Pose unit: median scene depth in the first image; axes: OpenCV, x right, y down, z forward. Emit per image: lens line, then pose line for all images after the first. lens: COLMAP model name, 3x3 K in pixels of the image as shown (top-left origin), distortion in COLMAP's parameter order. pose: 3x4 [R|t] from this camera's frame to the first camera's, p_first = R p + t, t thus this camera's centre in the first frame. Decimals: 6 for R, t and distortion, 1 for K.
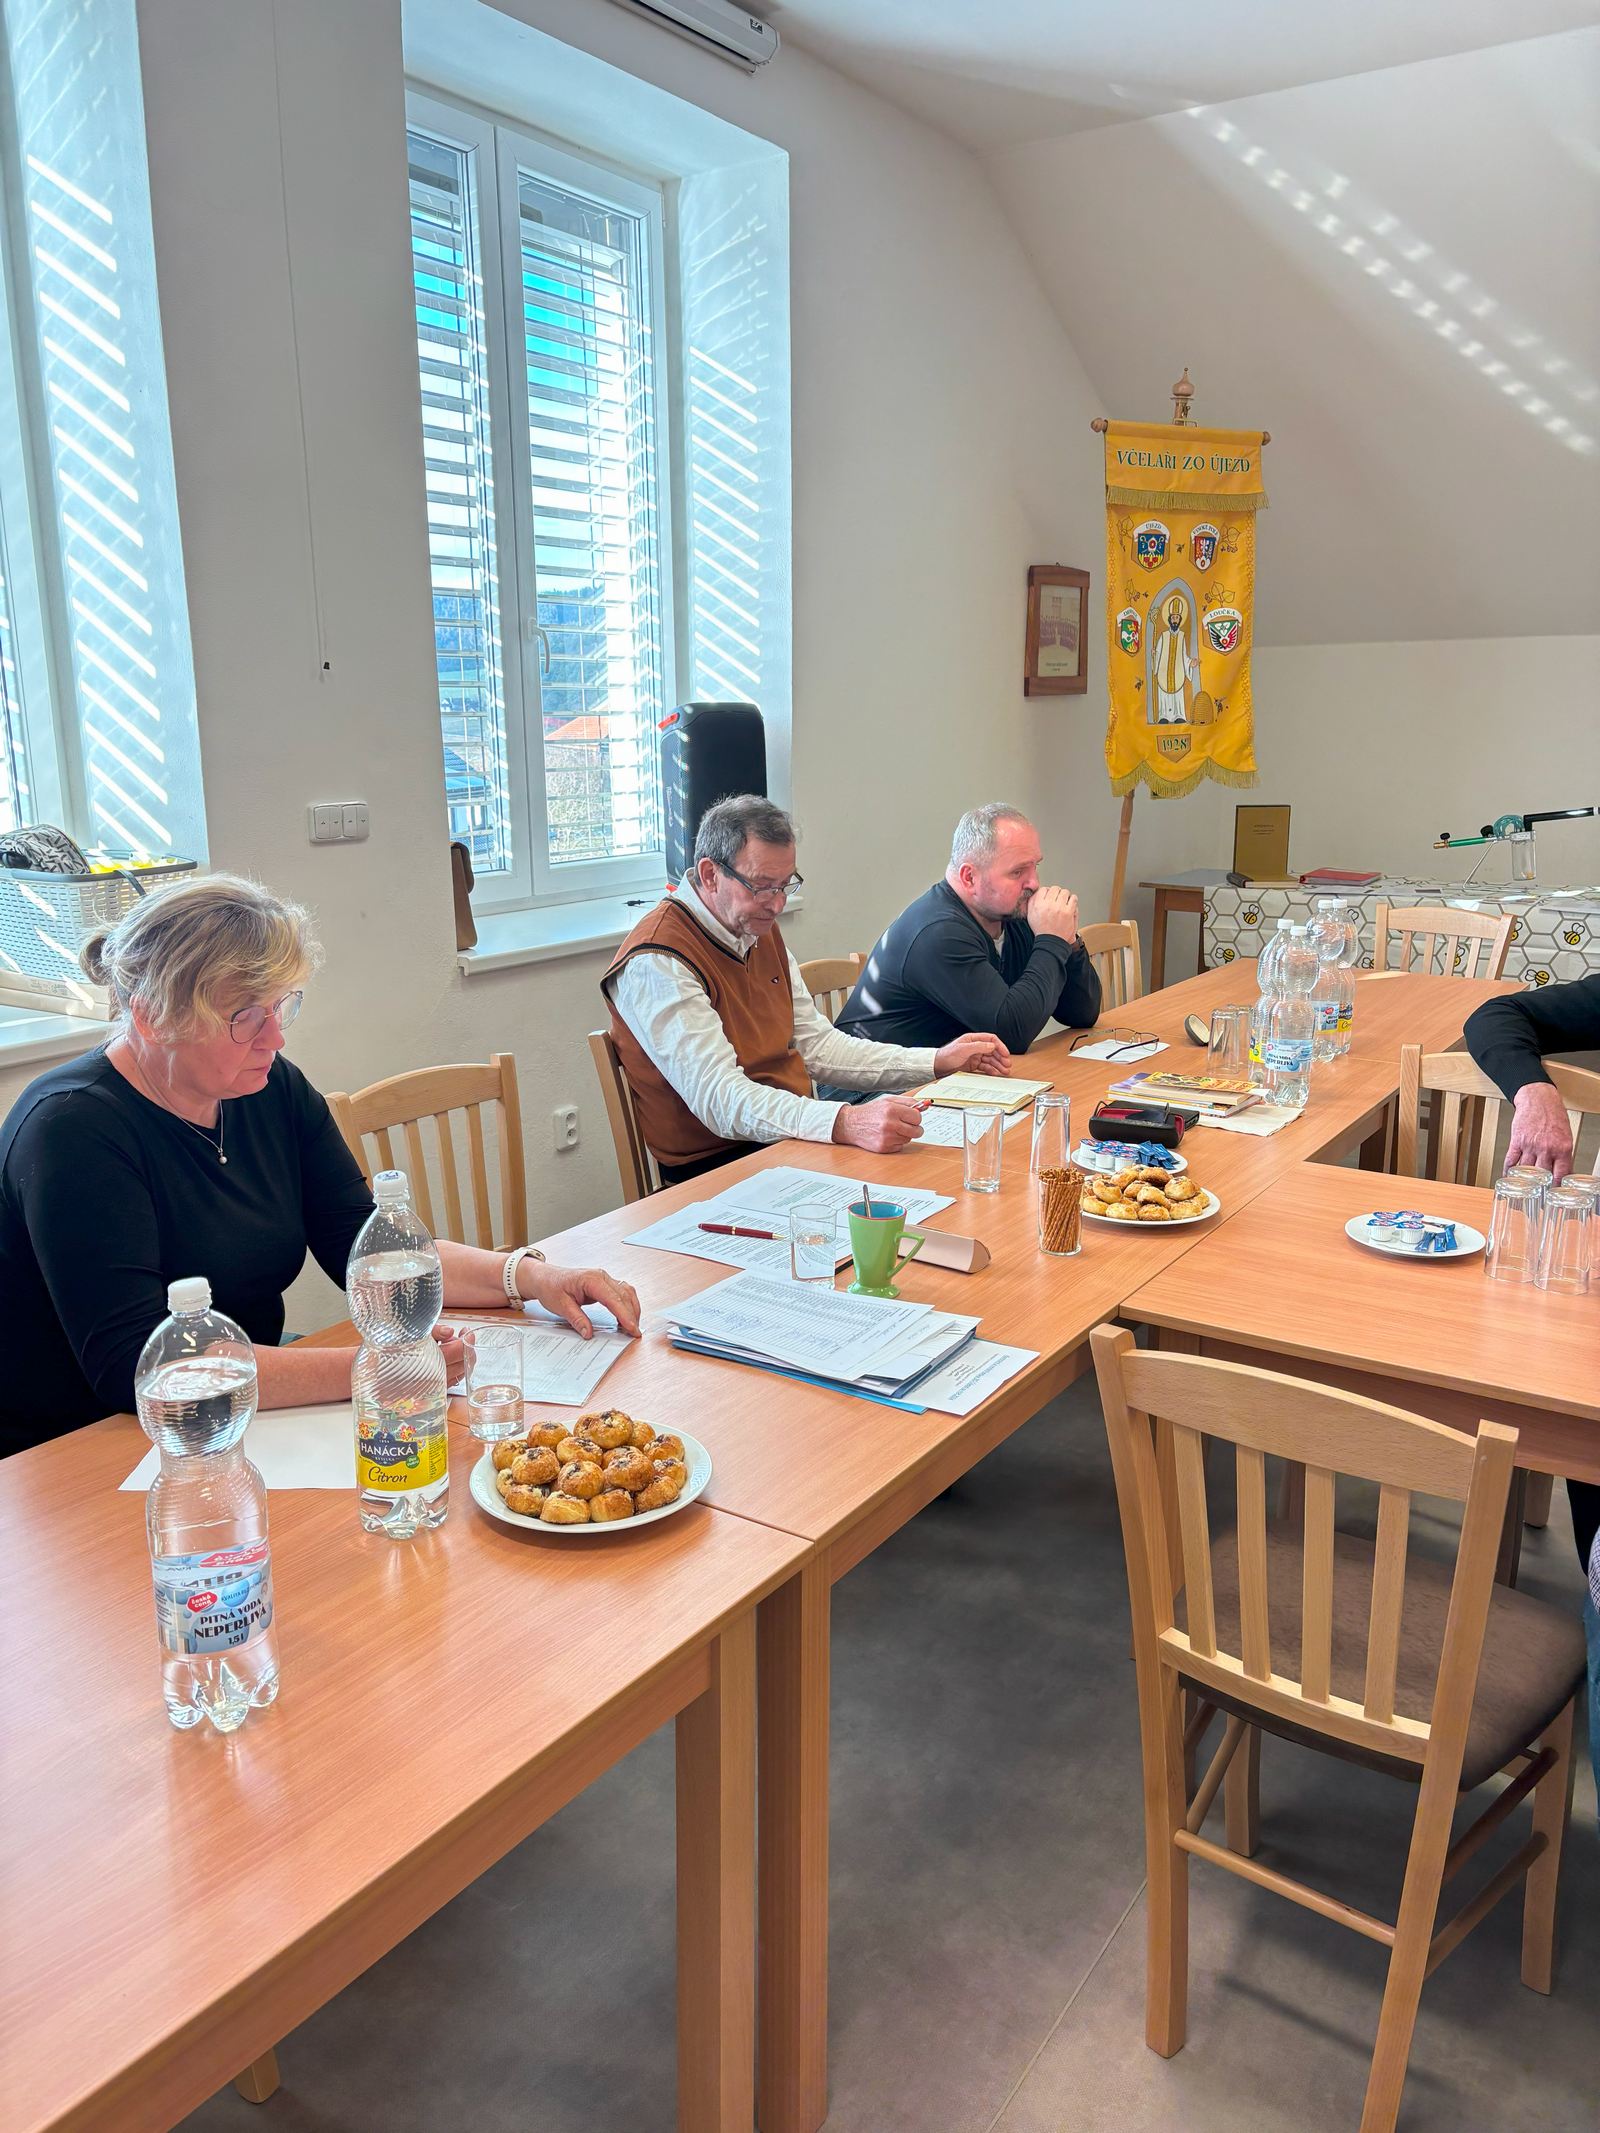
lens RADIAL K [[1578.7, 0, 792.5], [0, 1578.7, 1060.5], [0, 0, 1]] dist [0.011079, 0.011577]
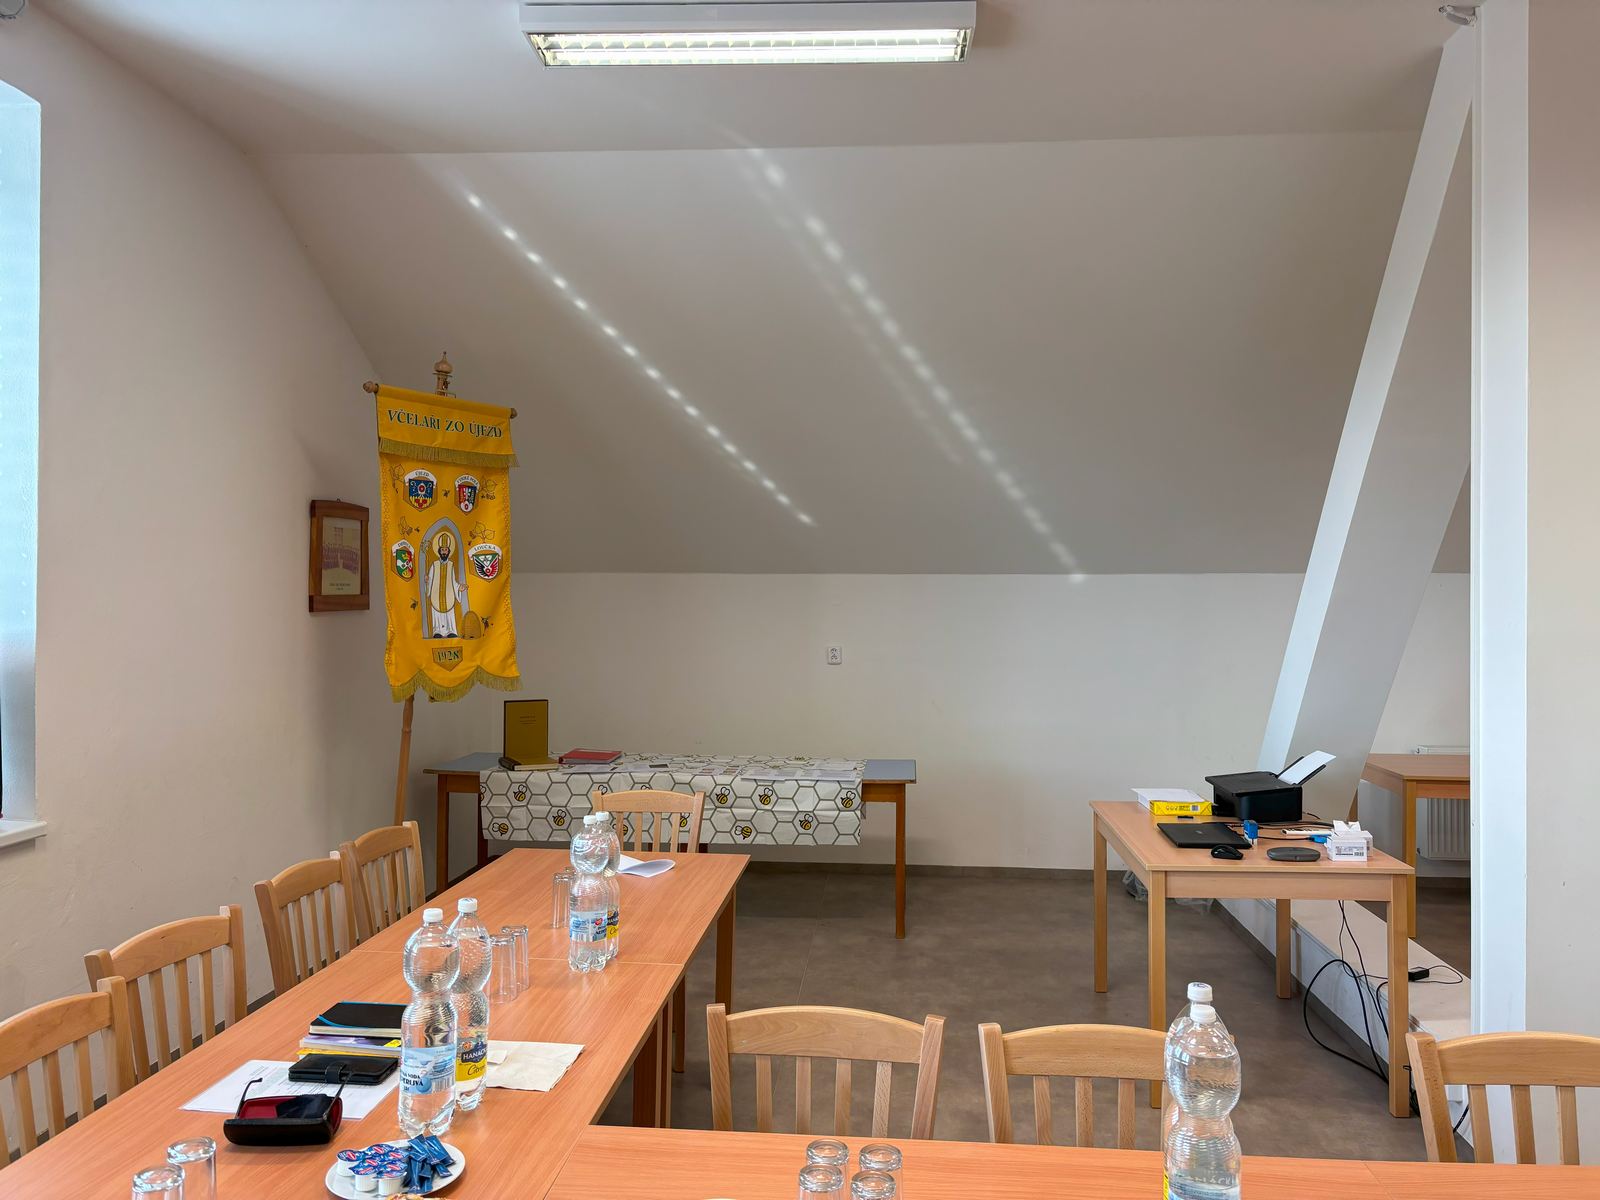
lens RADIAL K [[1184.2, 0, 797.6], [0, 1184.2, 603.2], [0, 0, 1]] dist [0.011079, 0.011577]
pose [[0.871536, 0.014643, 0.490113, 0.039907], [0.093259, 0.976358, -0.195008, -0.045462], [-0.481381, 0.215664, 0.849565, 0.136057]]
